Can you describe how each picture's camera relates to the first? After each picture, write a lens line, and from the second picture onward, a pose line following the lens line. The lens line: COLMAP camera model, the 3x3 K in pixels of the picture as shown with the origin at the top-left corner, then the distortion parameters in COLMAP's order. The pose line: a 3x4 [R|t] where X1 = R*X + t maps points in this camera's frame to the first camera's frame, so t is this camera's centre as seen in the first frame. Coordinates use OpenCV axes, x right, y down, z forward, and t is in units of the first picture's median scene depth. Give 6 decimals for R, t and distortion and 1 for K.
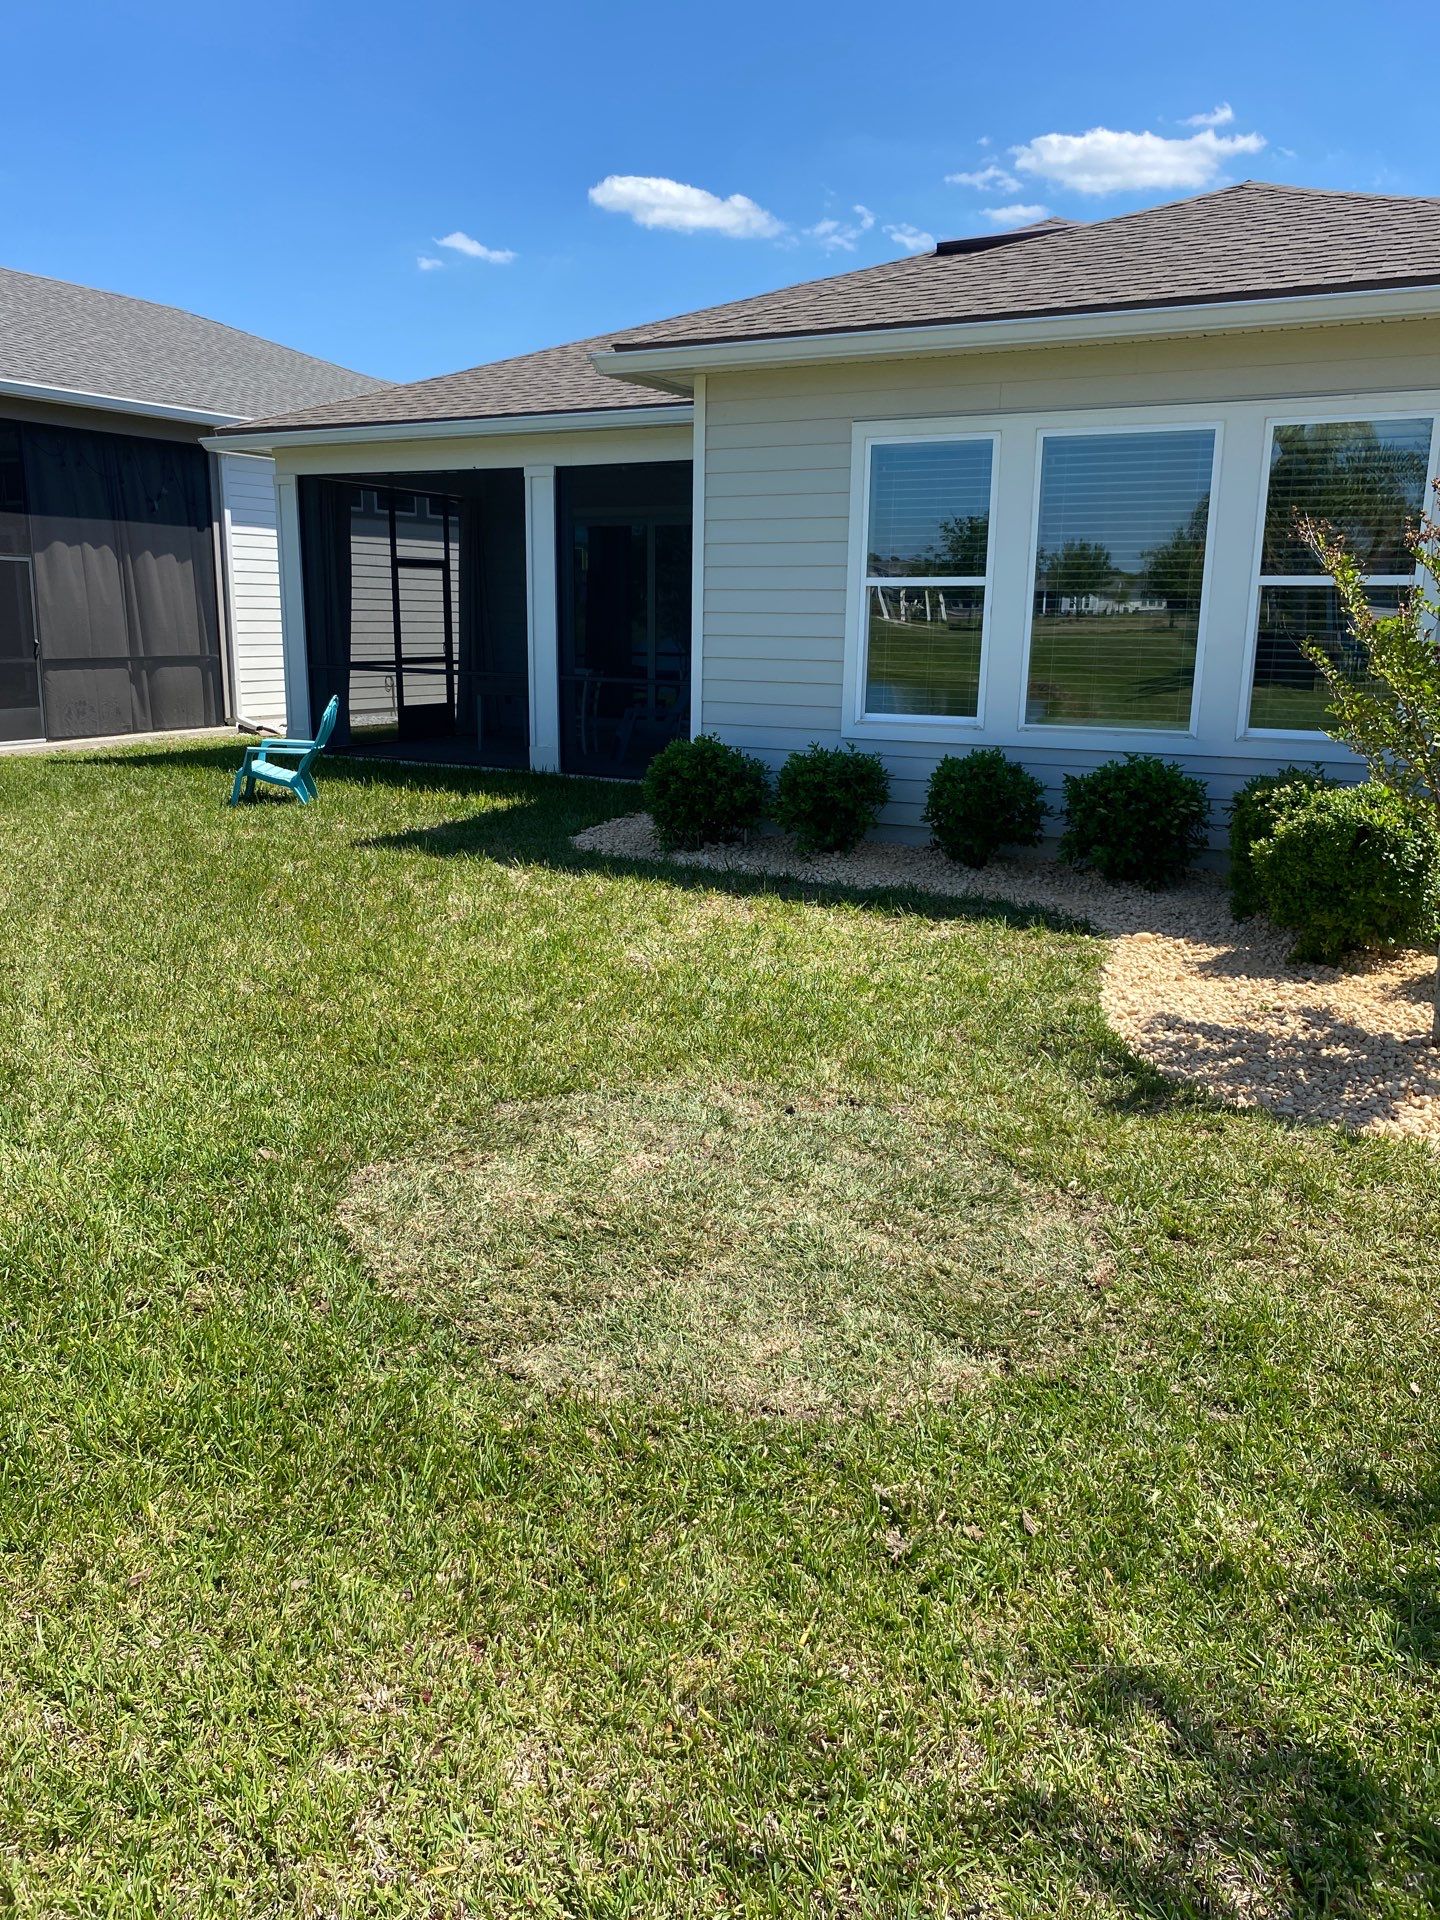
lens RADIAL K [[1467.1, 0, 684.0], [0, 1467.1, 958.7], [0, 0, 1]] dist [0.047488, -0.070962]
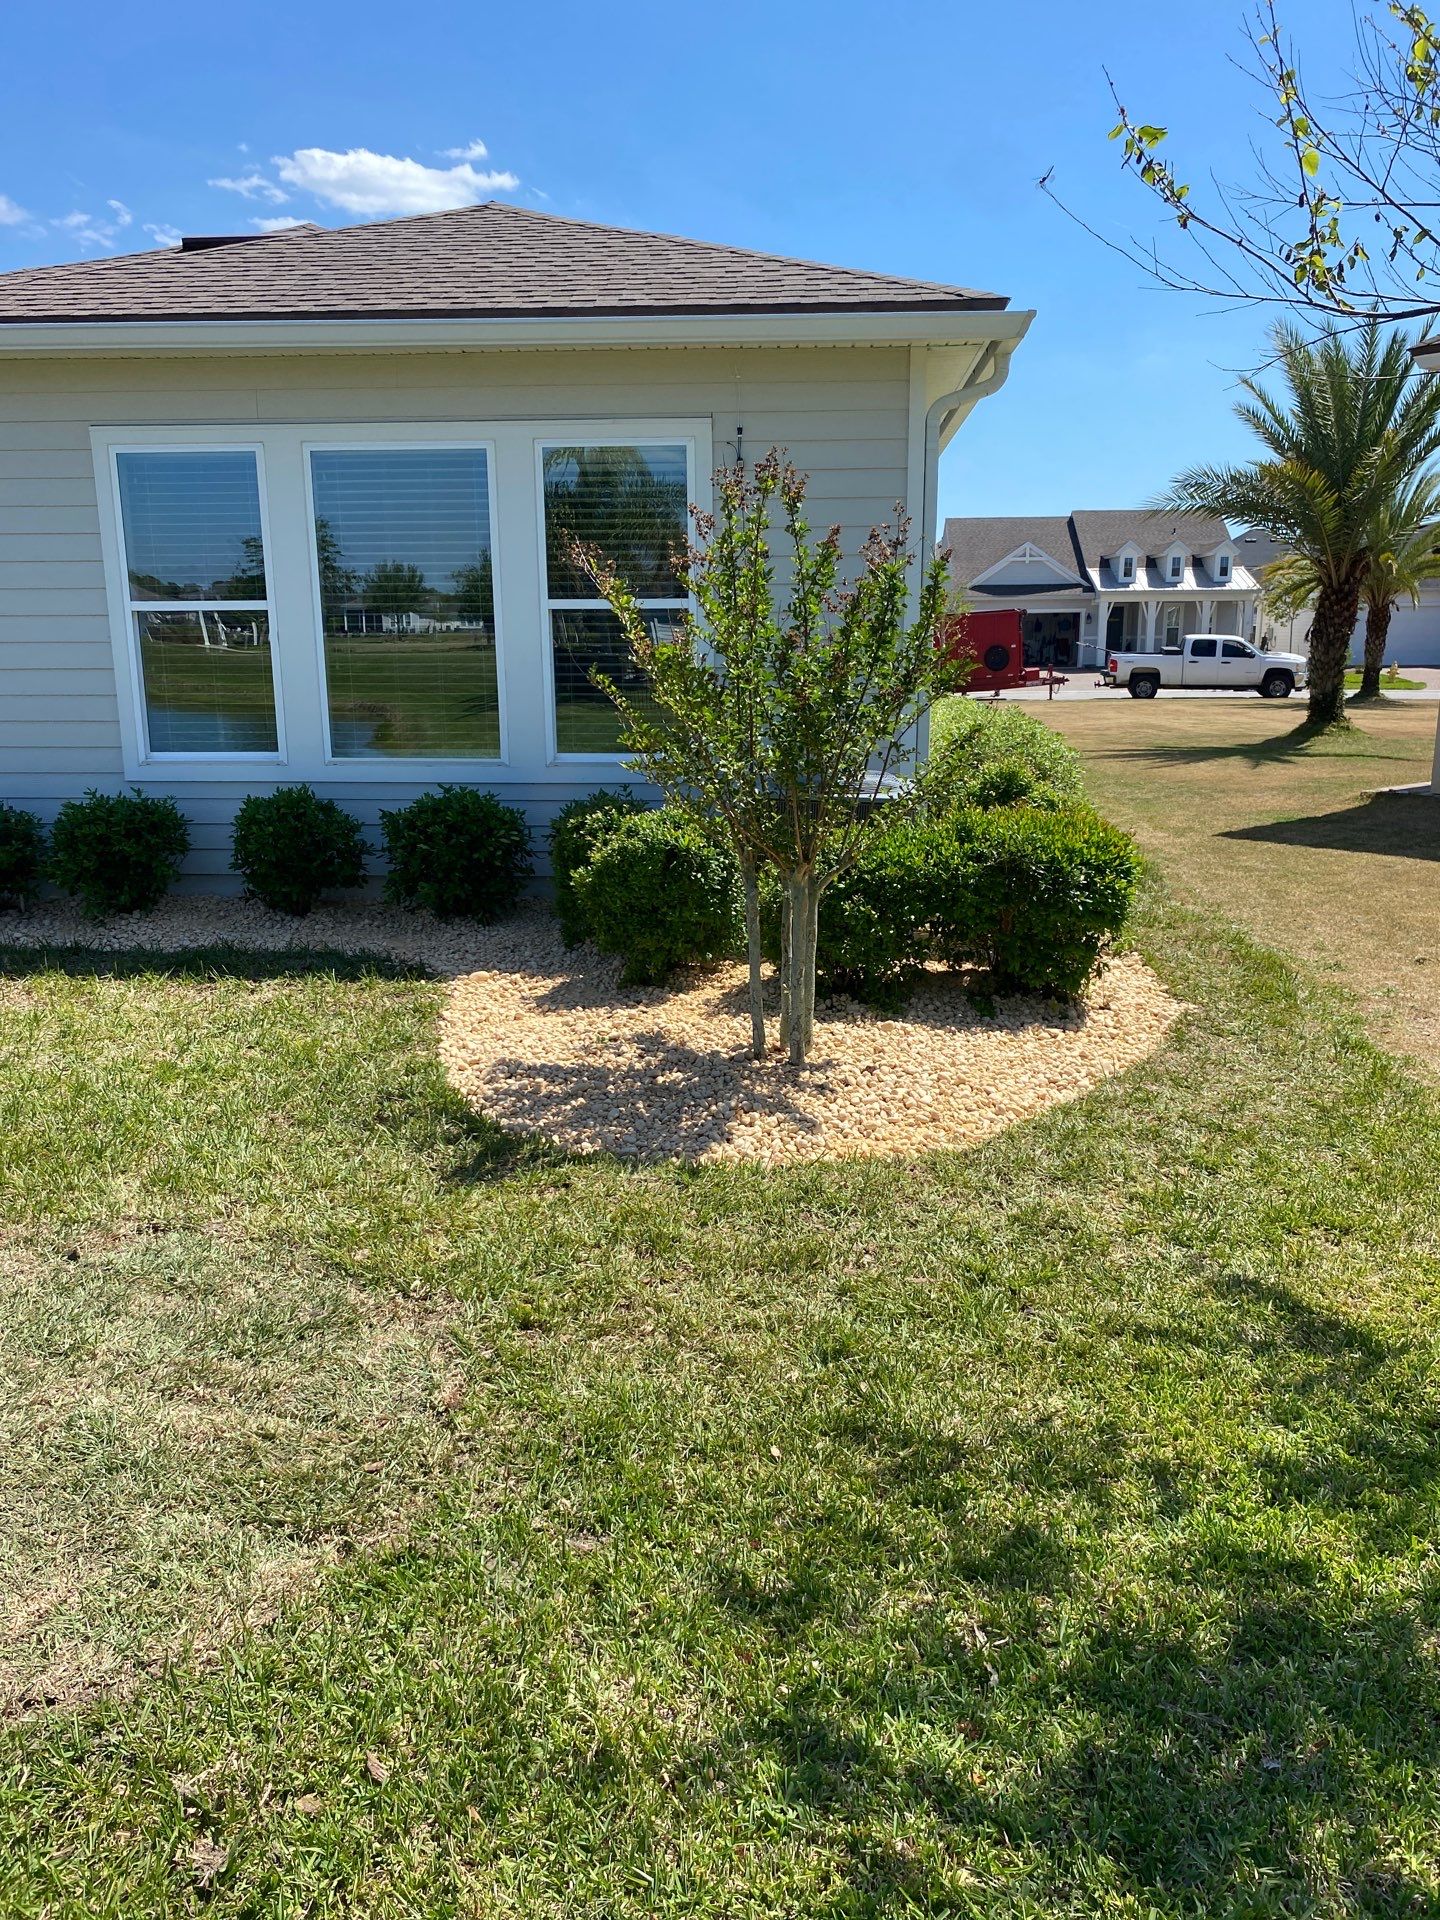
lens RADIAL K [[1460.8, 0, 732.3], [0, 1460.8, 962.4], [0, 0, 1]] dist [0.020970, -0.001729]
pose [[0.892445, -0.112100, 0.437008, 0.055827], [0.115780, 0.993106, 0.018308, -0.027566], [-0.436047, 0.034258, 0.899271, 0.091349]]
